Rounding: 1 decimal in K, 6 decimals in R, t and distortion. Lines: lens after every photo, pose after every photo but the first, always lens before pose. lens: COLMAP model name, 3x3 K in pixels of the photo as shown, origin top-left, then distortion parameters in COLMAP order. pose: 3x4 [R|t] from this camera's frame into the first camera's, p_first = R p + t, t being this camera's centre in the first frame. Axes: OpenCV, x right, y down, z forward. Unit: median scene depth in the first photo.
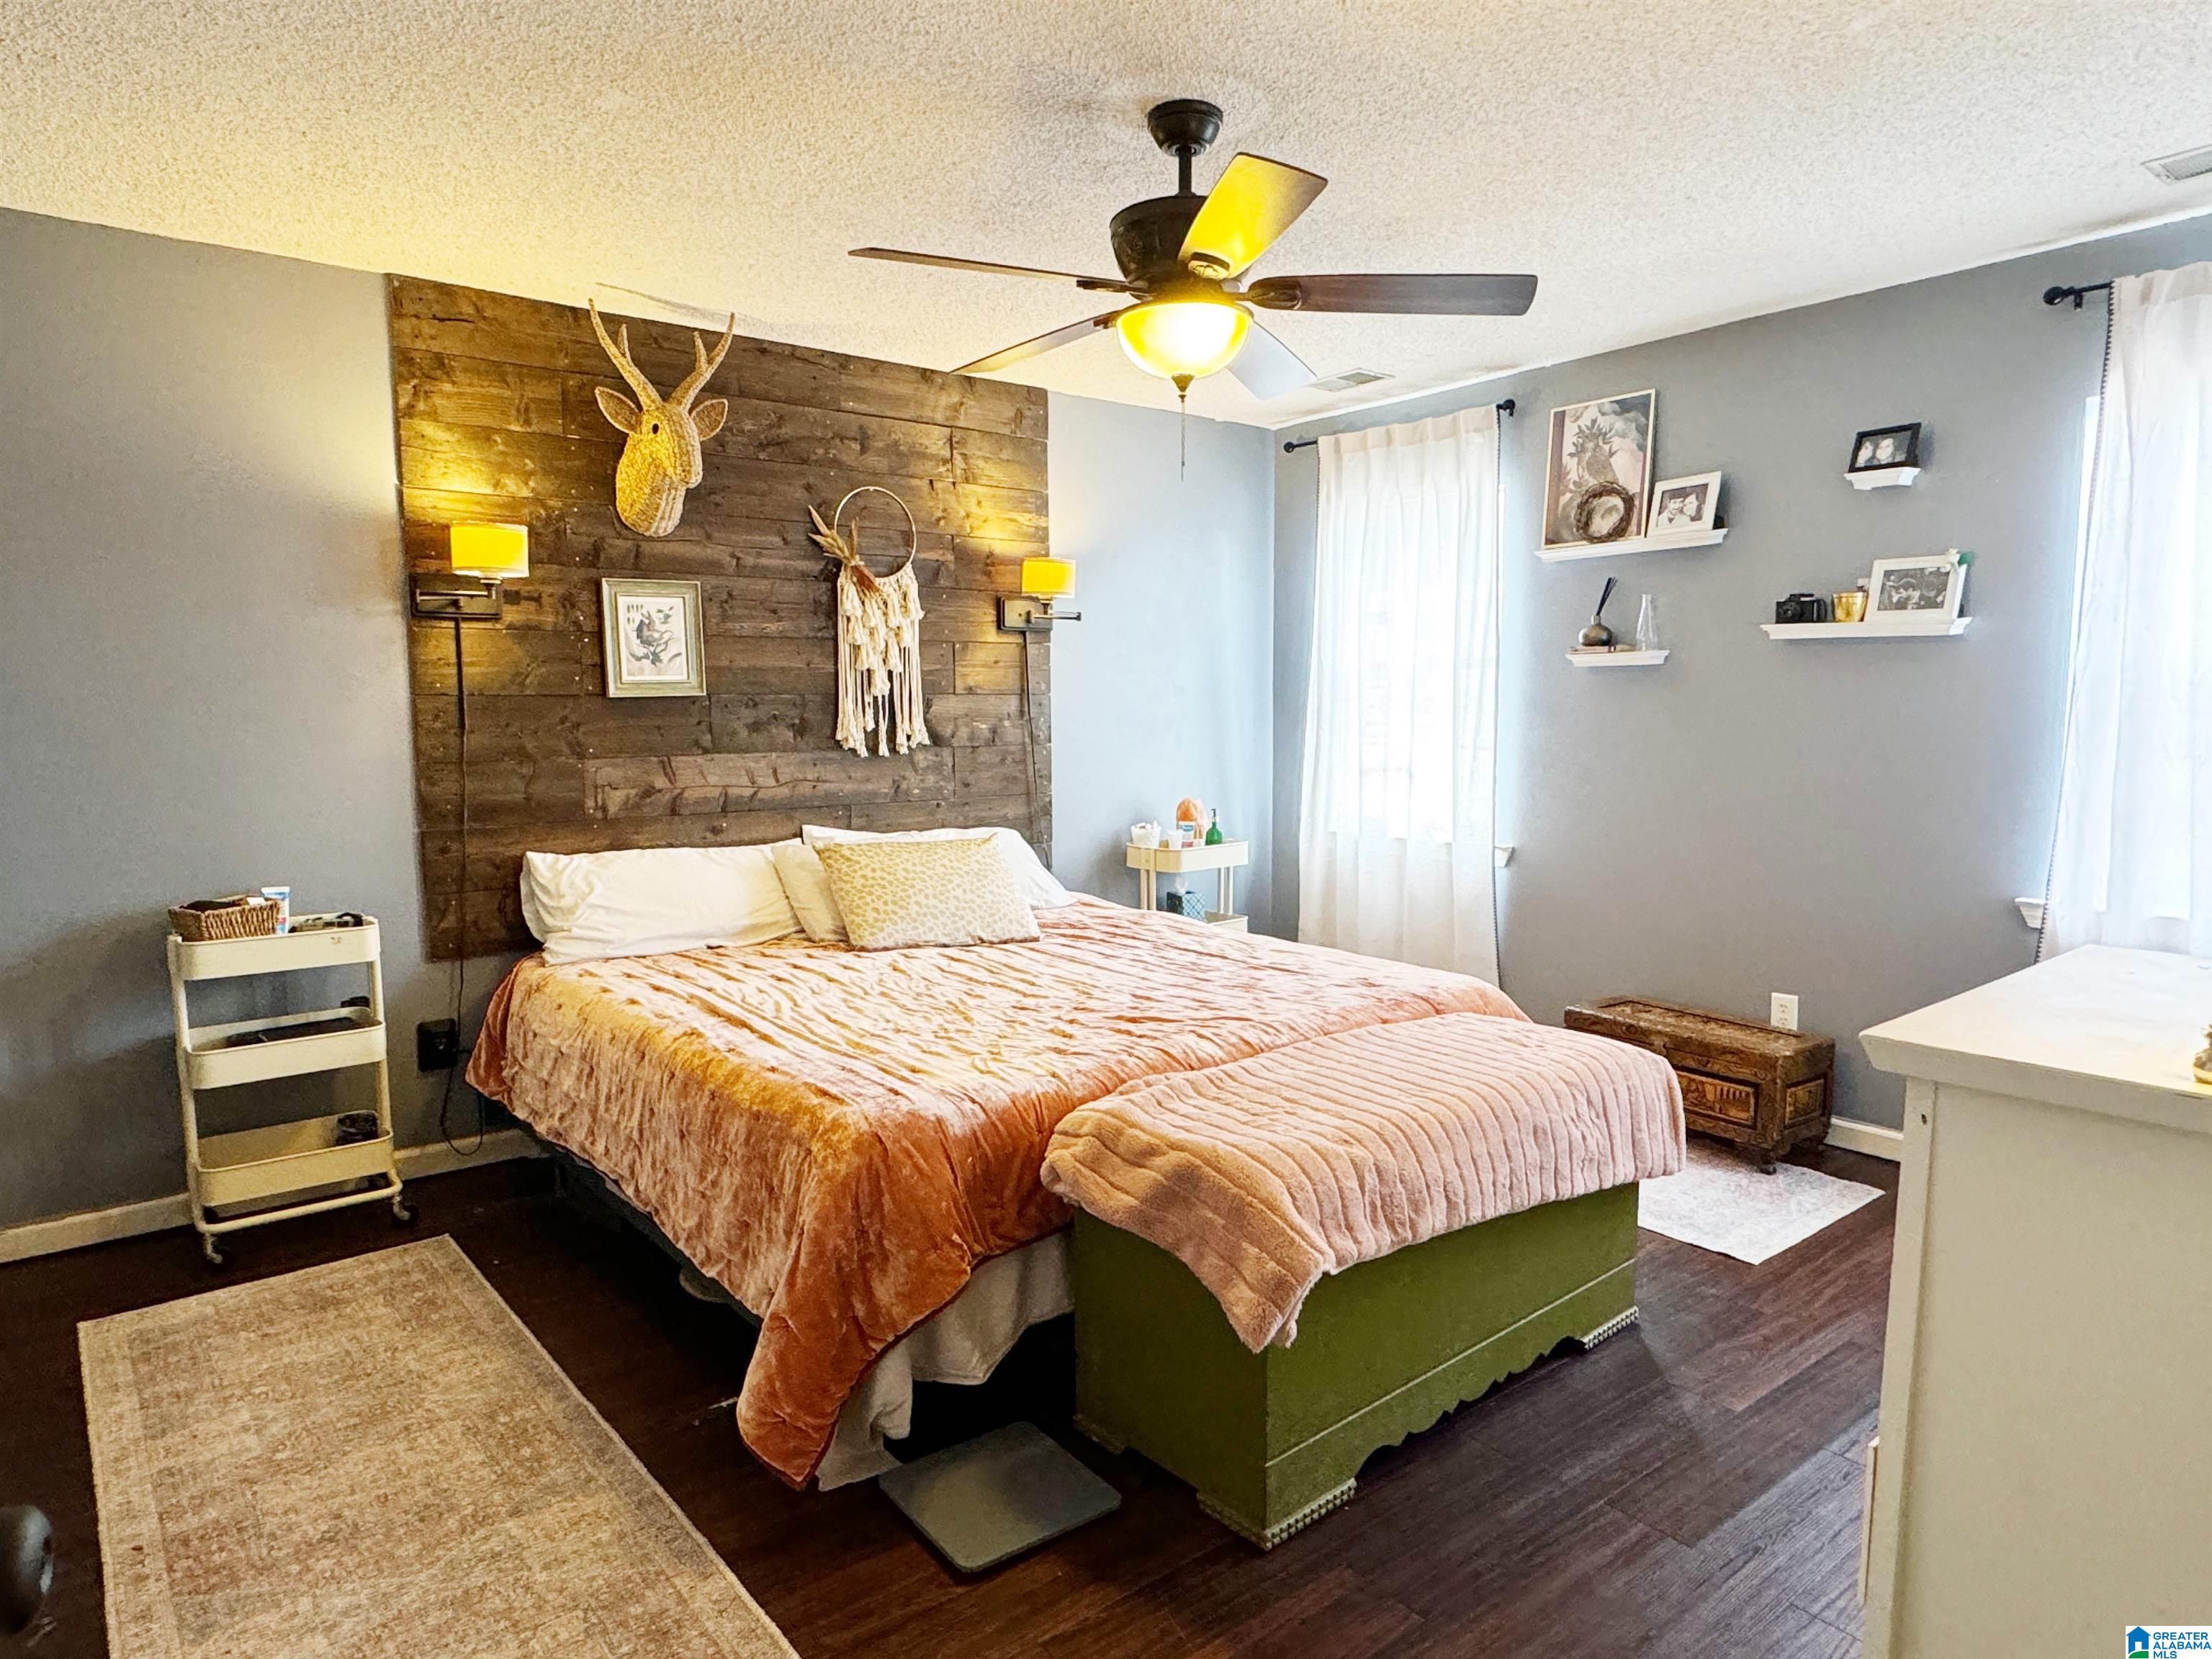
lens RADIAL K [[1328.2, 0, 1106.0], [0, 1328.2, 829.5], [0, 0, 1]] dist [0.000638, 0.000449]
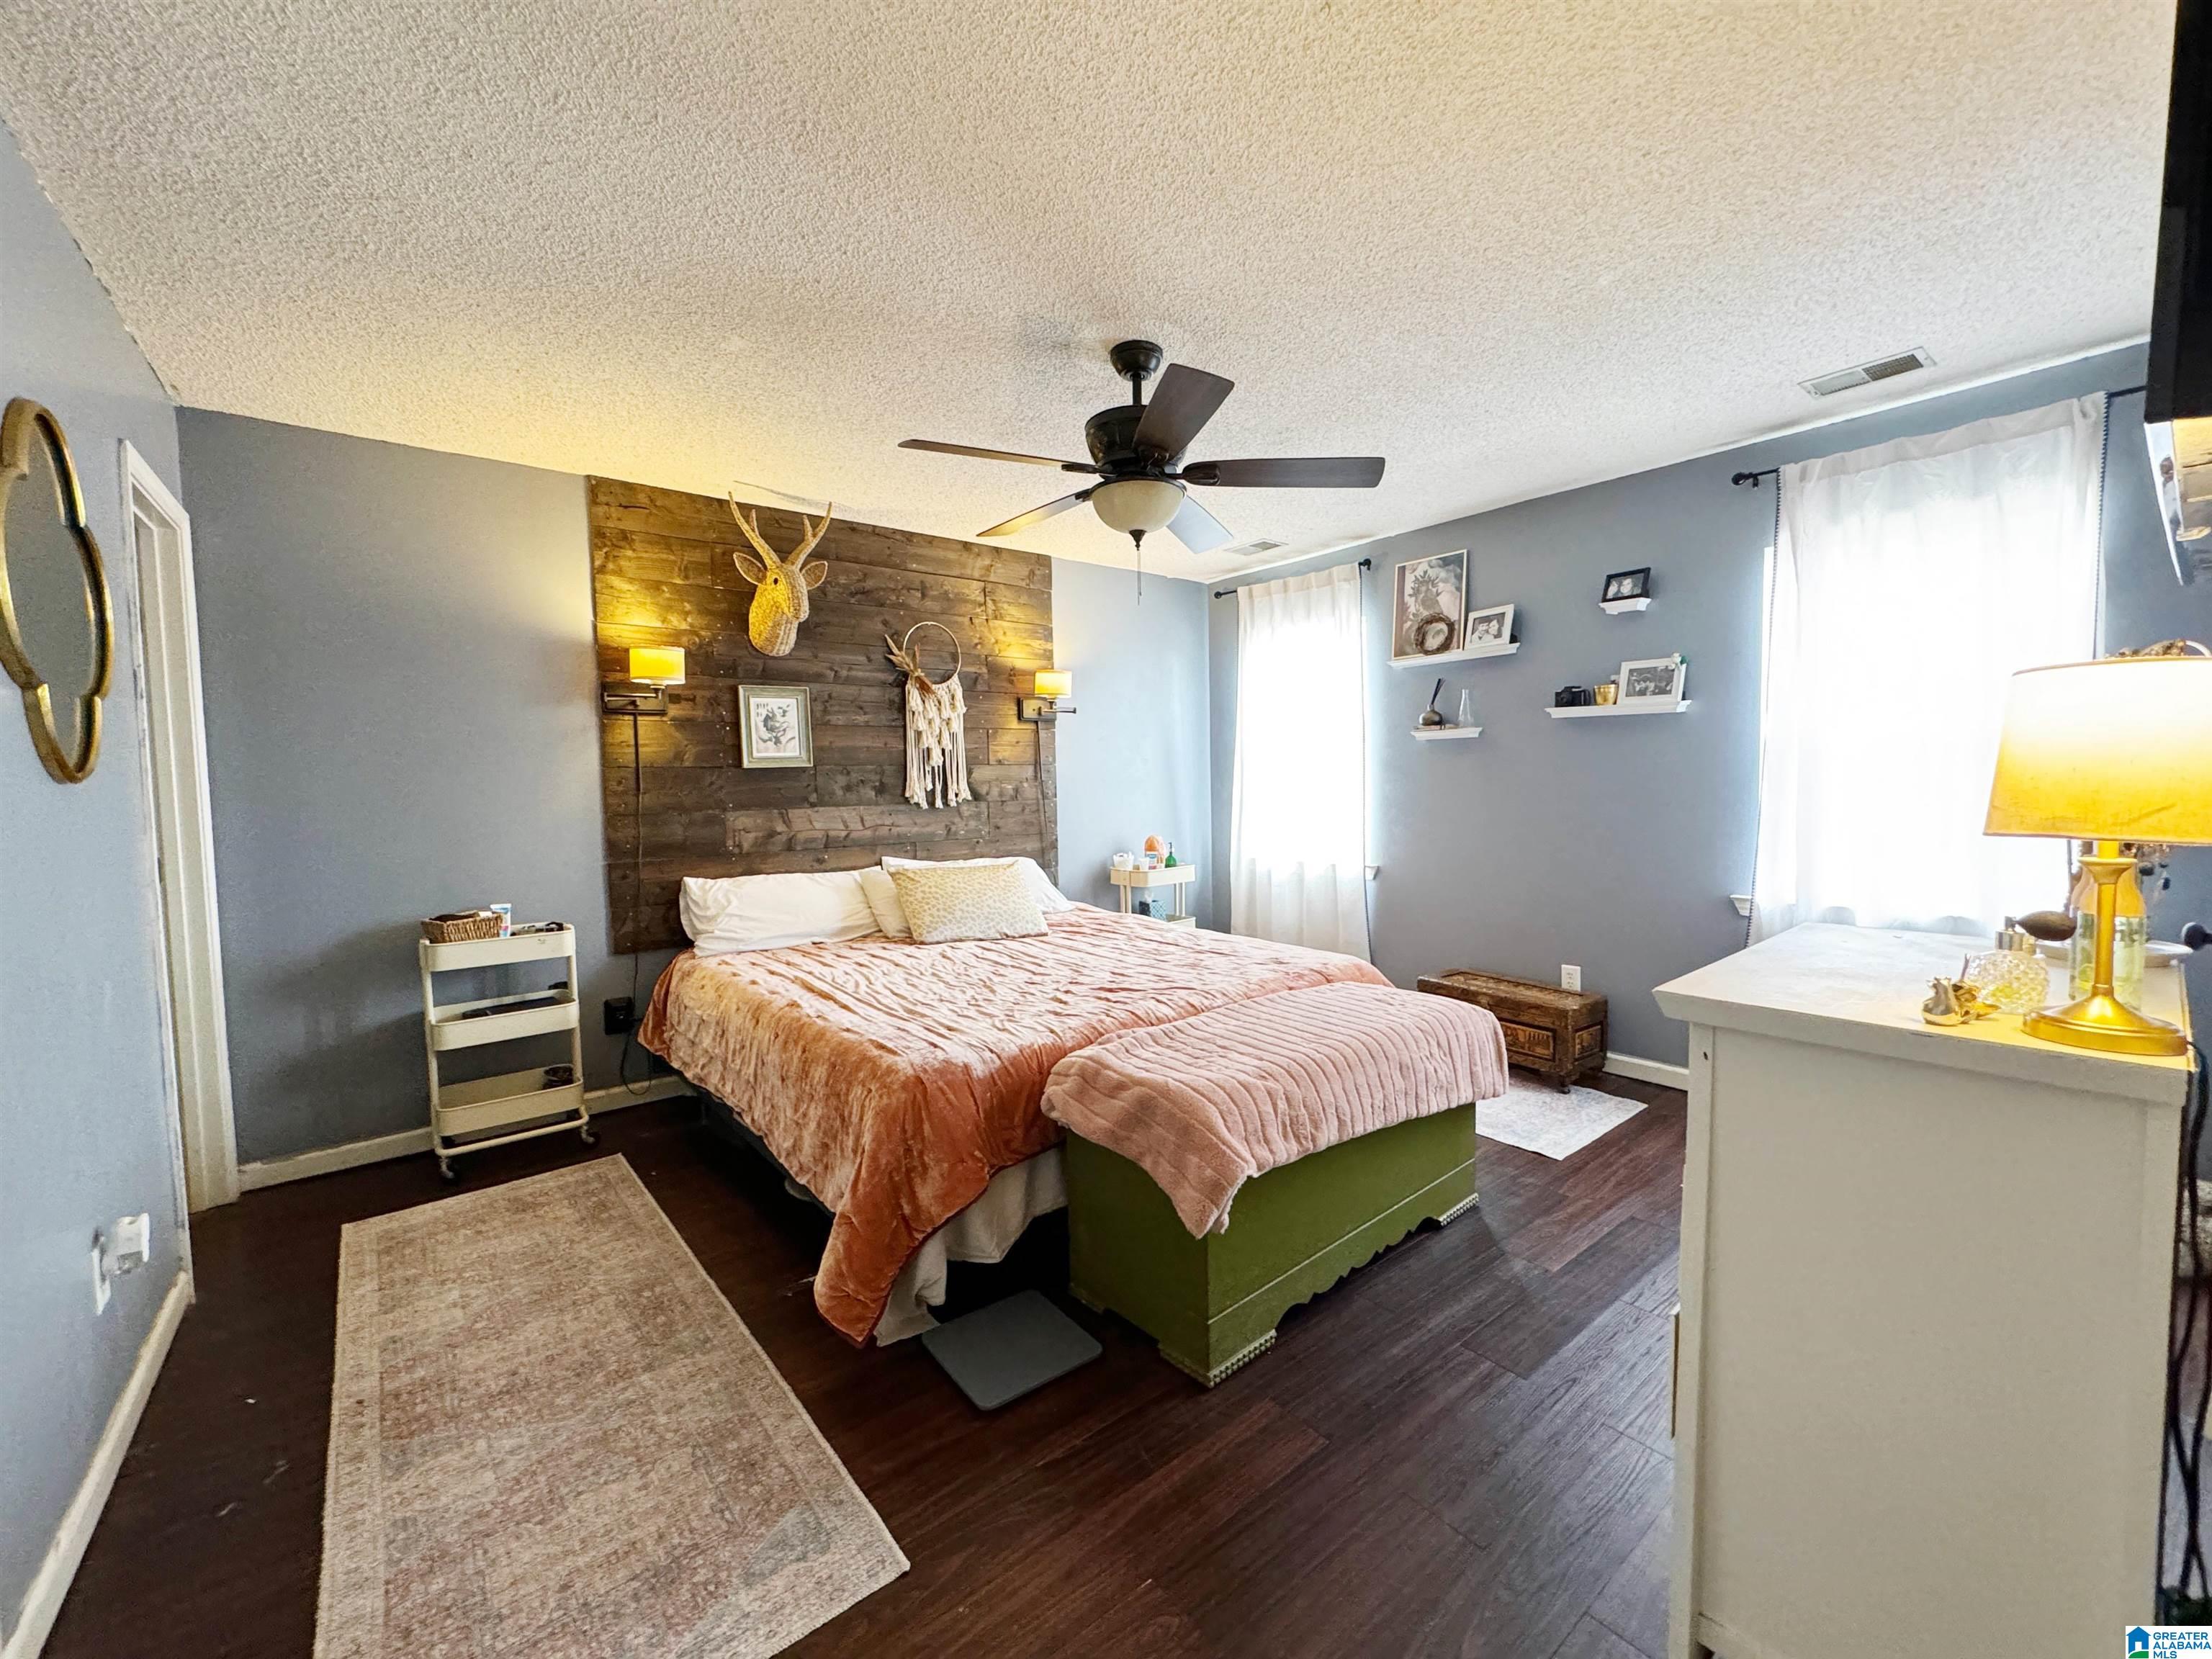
lens RADIAL K [[892.8, 0, 1111.9], [0, 892.8, 820.6], [0, 0, 1]] dist [0.000019, 0.000001]
pose [[0.999866, -0.012997, 0.009993, 0.014023], [0.013455, 0.998794, -0.047222, 0.009419], [-0.009367, 0.047350, 0.998834, 0.052465]]
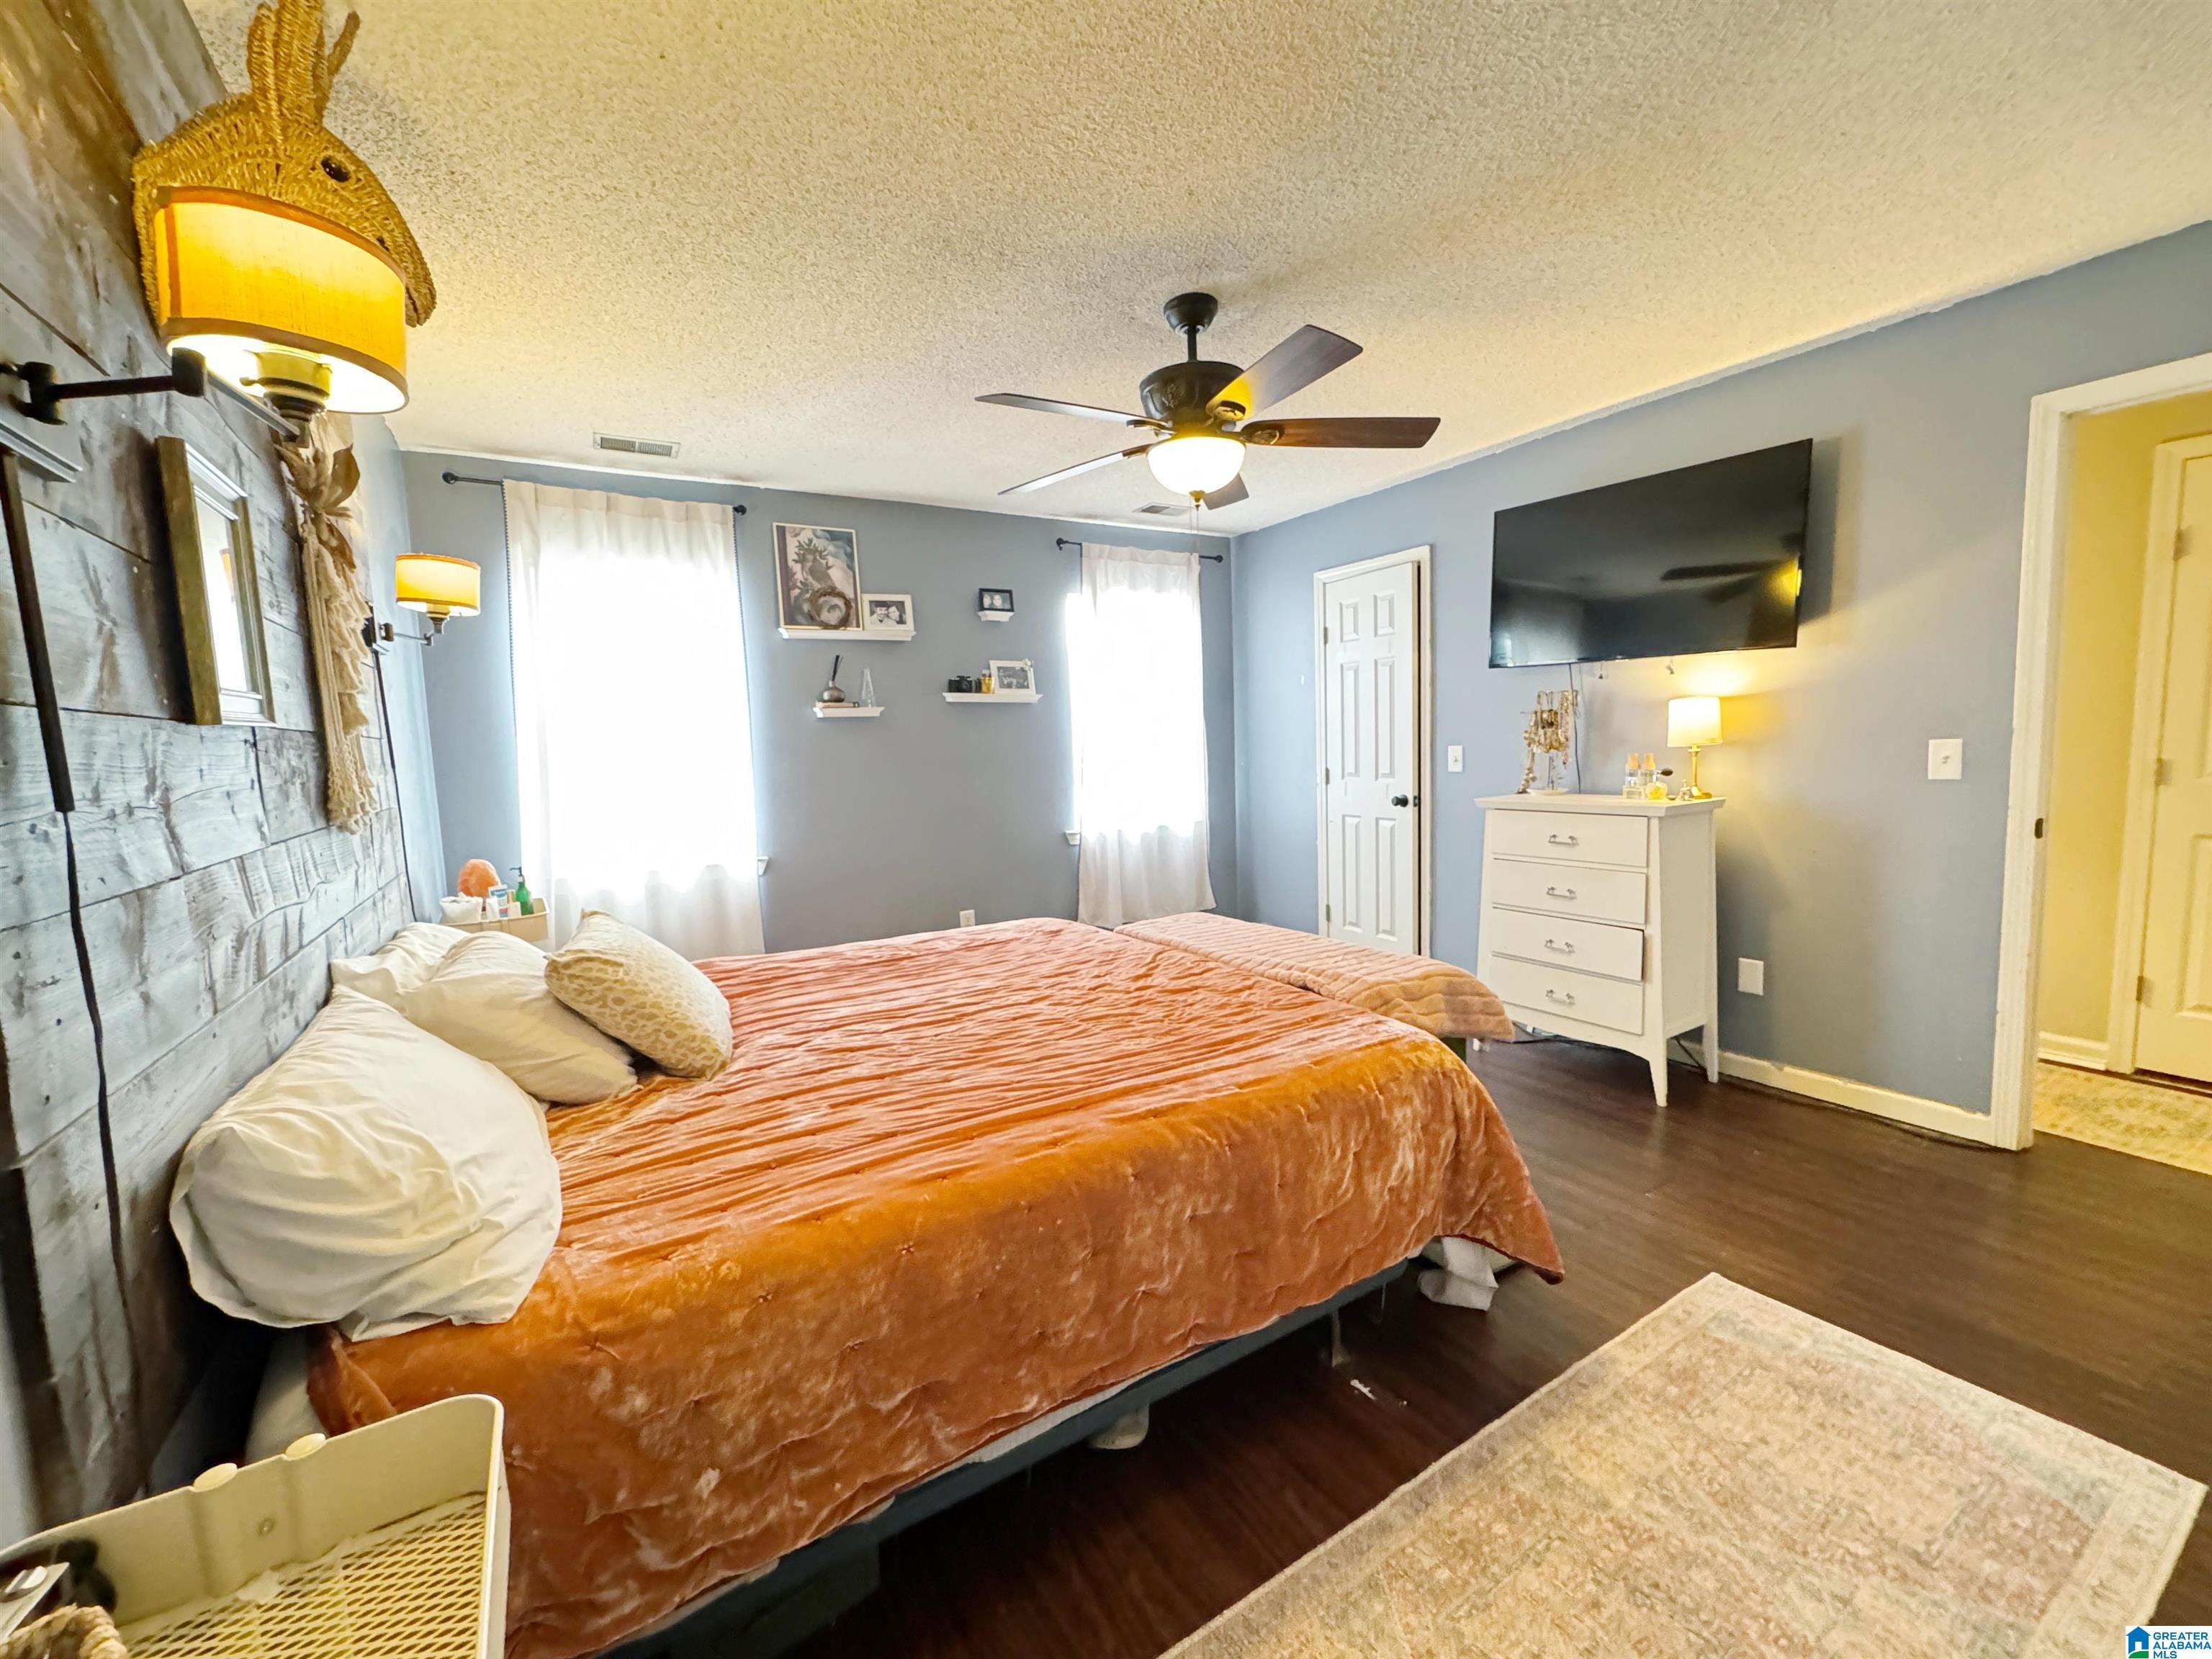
lens RADIAL K [[892.8, 0, 1111.9], [0, 892.8, 820.6], [0, 0, 1]] dist [0.000019, 0.000001]
pose [[0.120575, -0.088201, 0.988778, -0.761818], [0.129762, 0.988899, 0.072388, -0.062925], [-0.984187, 0.119577, 0.130682, 0.848402]]
